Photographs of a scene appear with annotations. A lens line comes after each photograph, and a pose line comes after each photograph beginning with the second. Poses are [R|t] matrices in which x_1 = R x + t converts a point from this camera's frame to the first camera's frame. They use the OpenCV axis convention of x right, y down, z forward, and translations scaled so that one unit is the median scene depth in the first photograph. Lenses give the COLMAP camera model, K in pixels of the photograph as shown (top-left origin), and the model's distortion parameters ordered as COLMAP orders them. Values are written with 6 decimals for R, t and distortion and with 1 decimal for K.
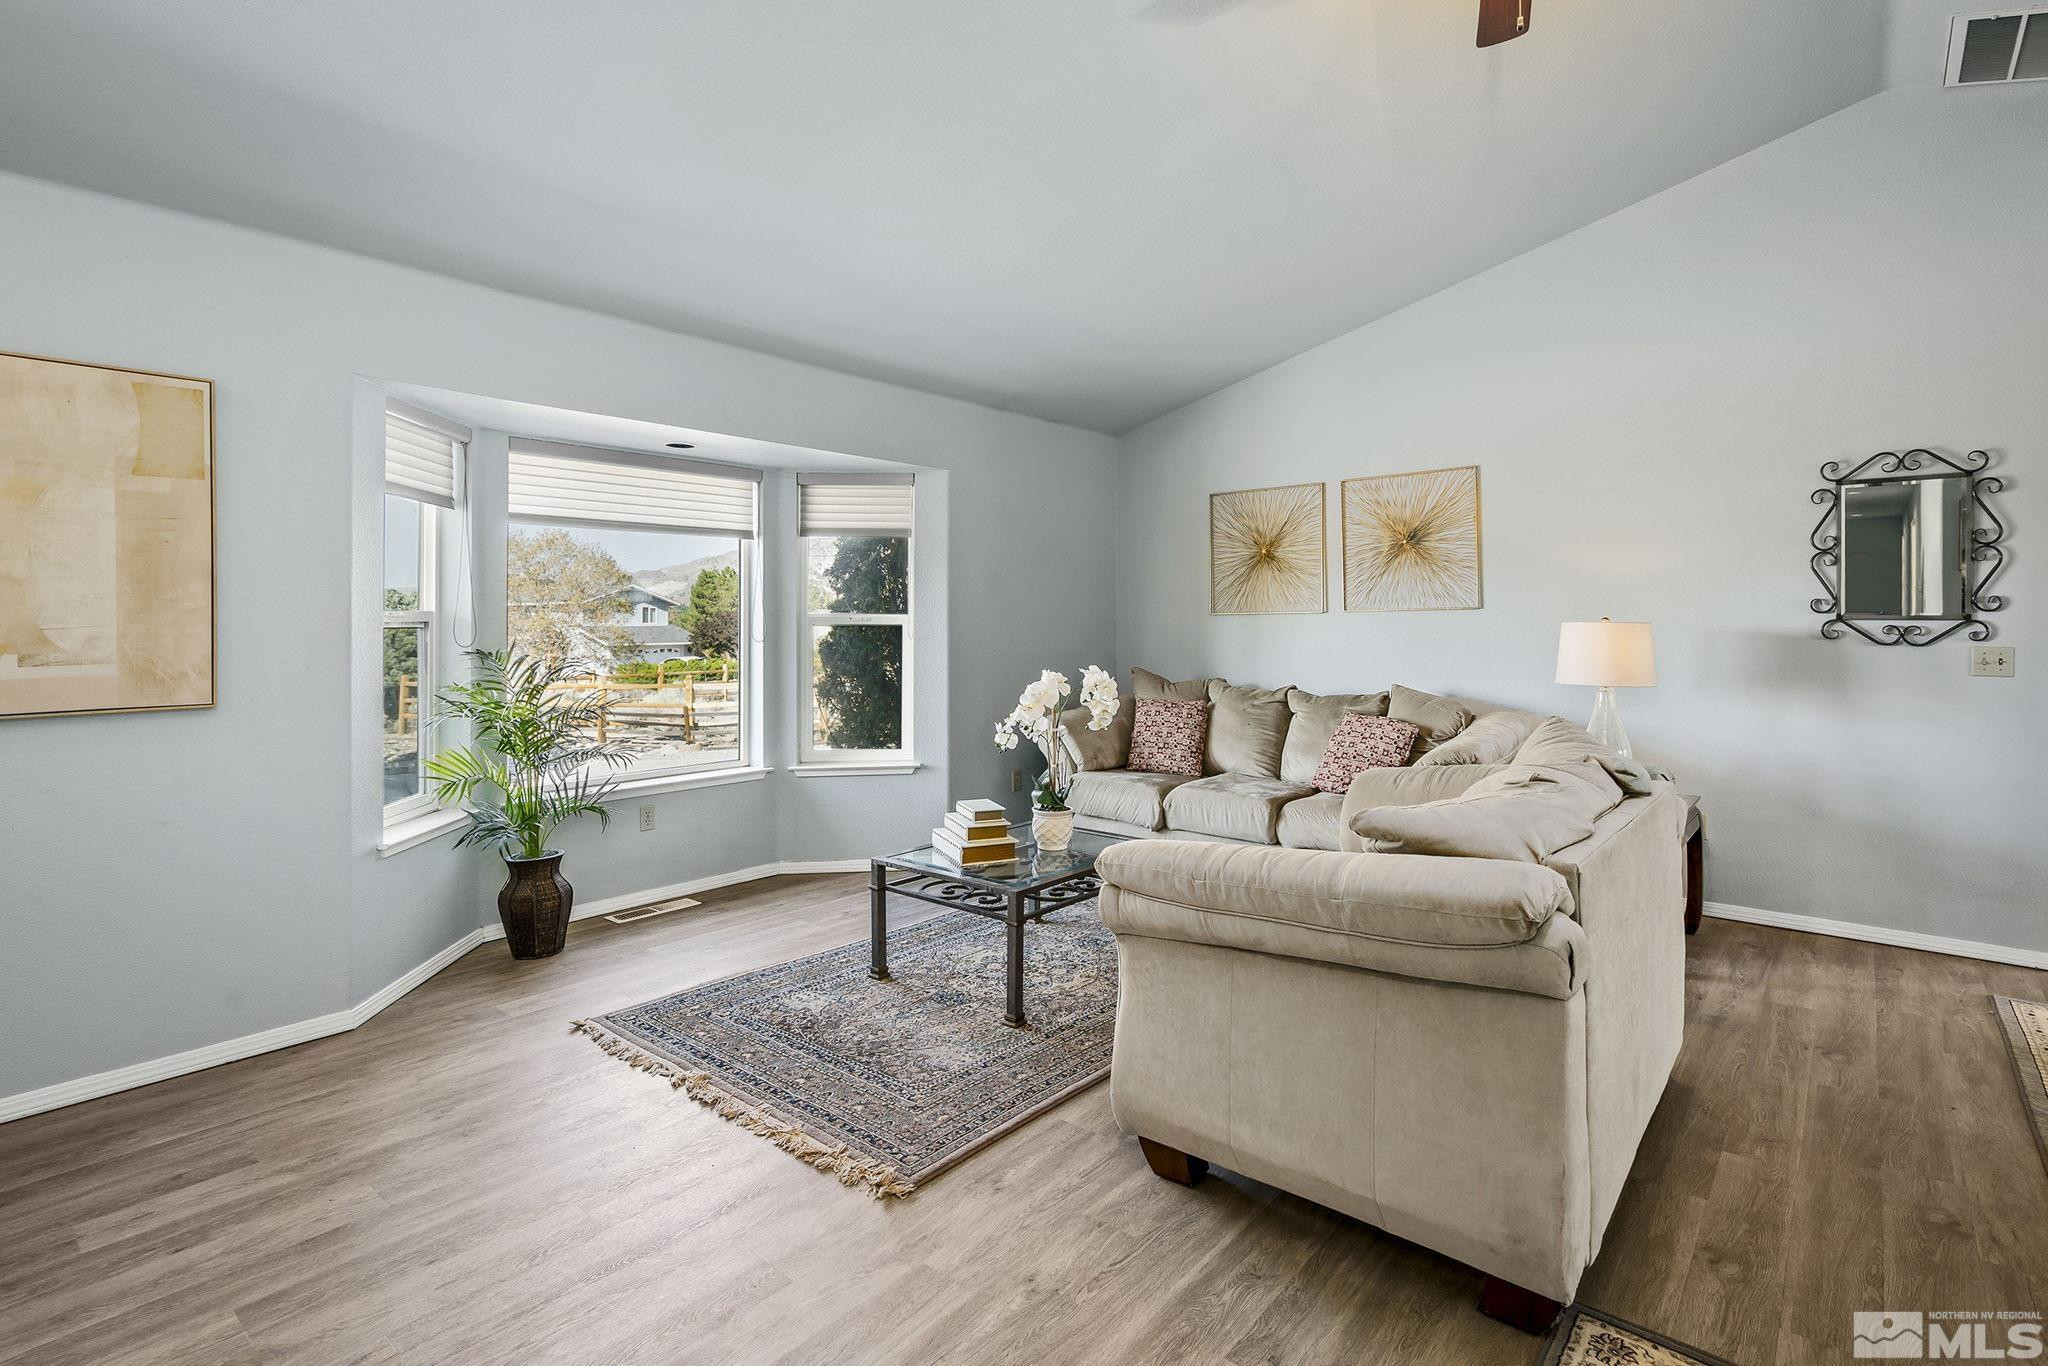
lens RADIAL K [[949.3, 0, 1088.6], [0, 949.3, 624.1], [0, 0, 1]] dist [0.004271, -0.001260]
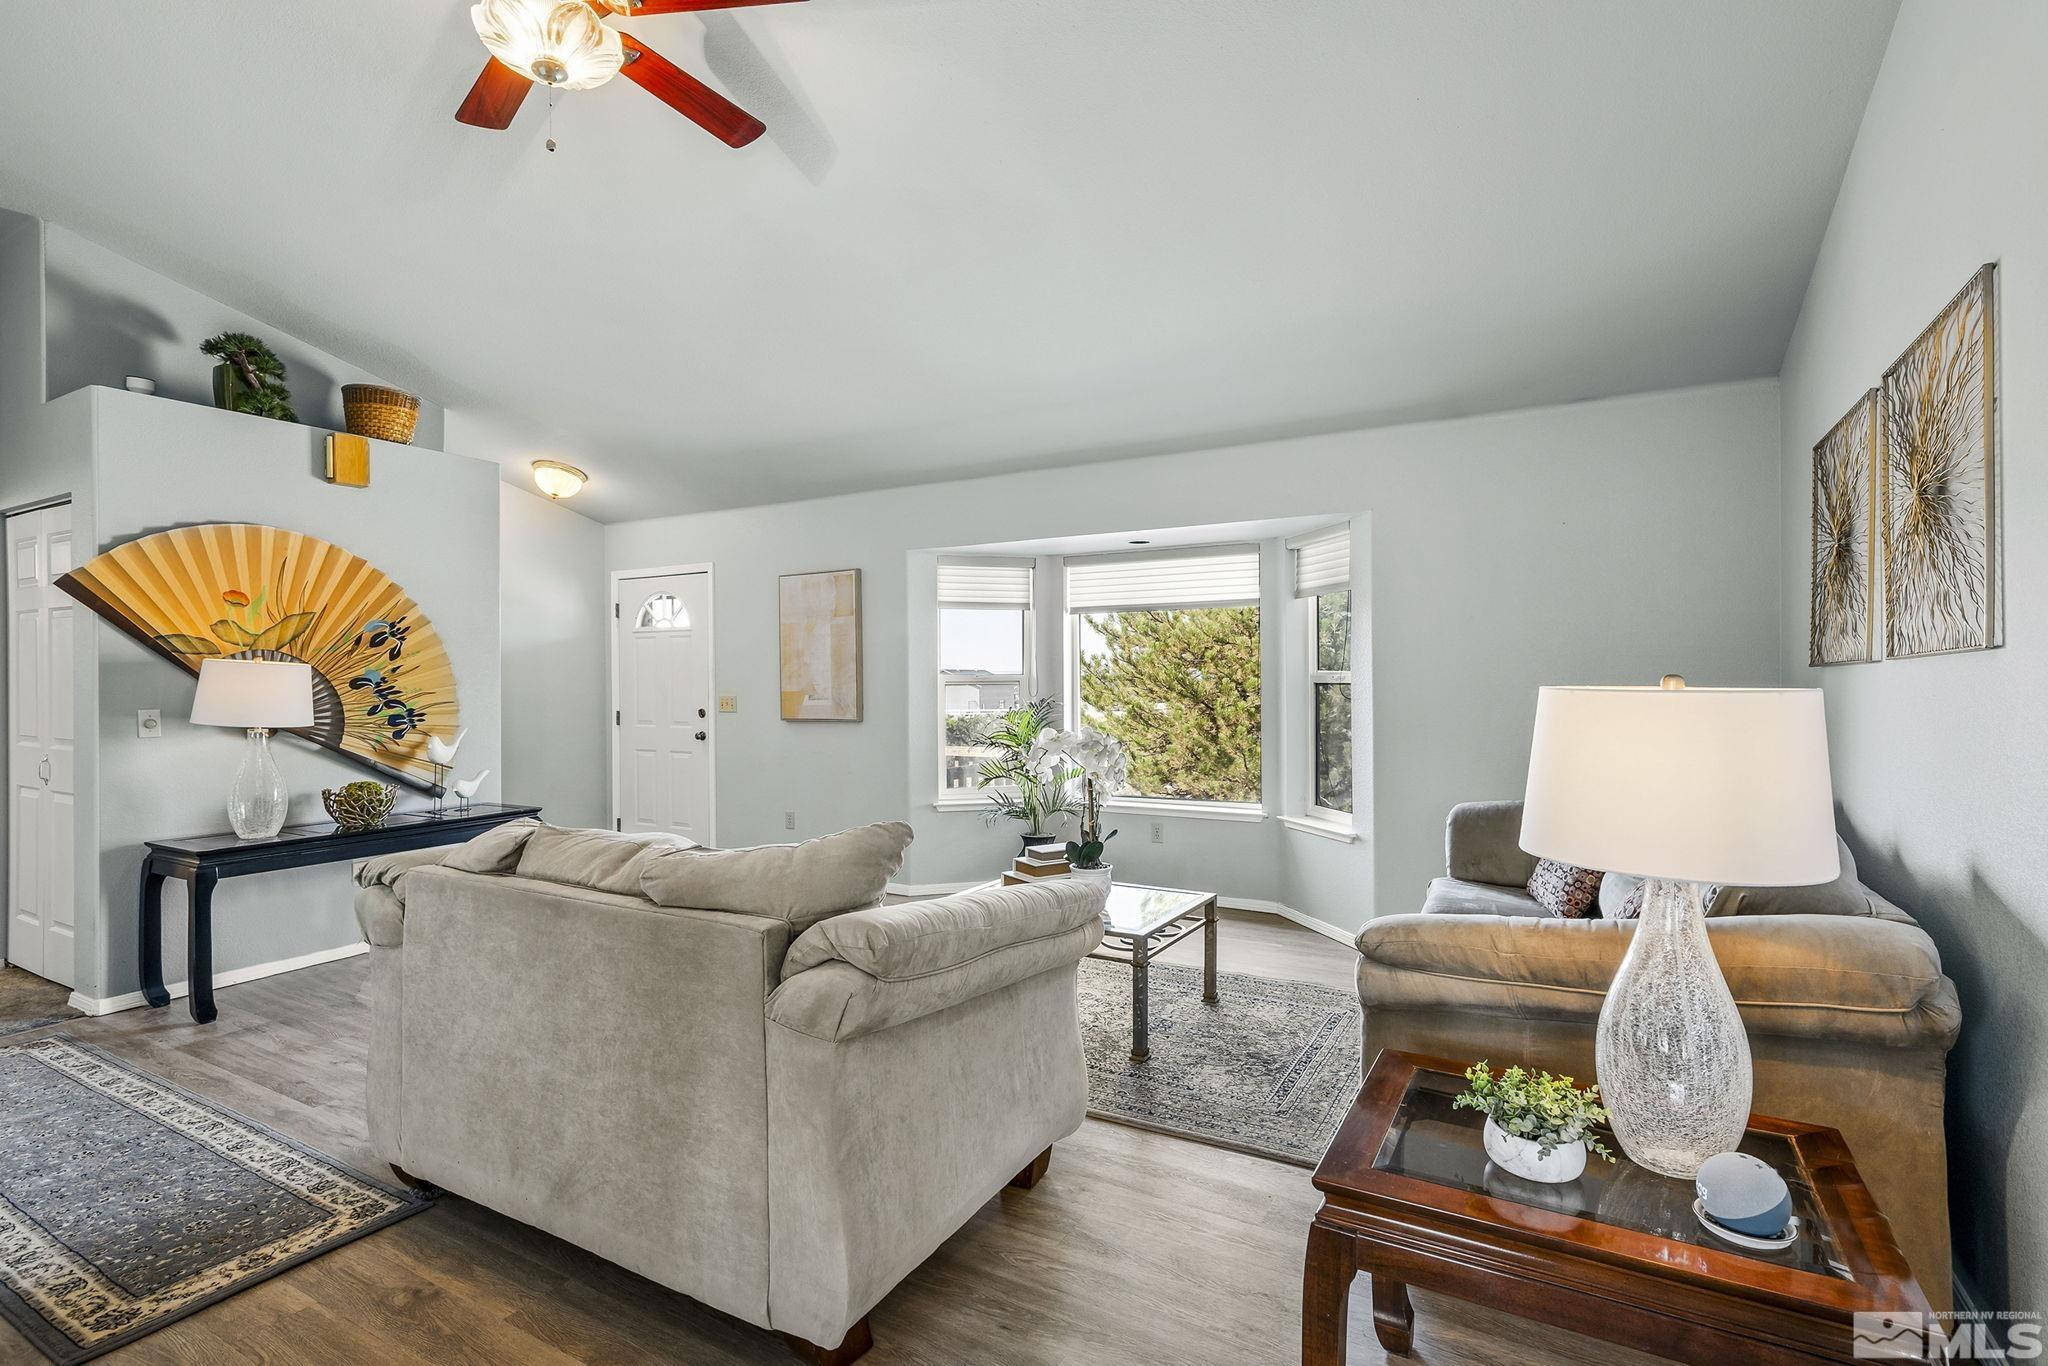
lens RADIAL K [[949.3, 0, 1053.3], [0, 949.3, 681.9], [0, 0, 1]] dist [0.004271, -0.001260]
pose [[0.196661, 0.001341, -0.980471, 1.302046], [-0.002329, 0.999997, 0.000900, -0.005442], [0.980469, 0.002106, 0.196664, 1.056920]]
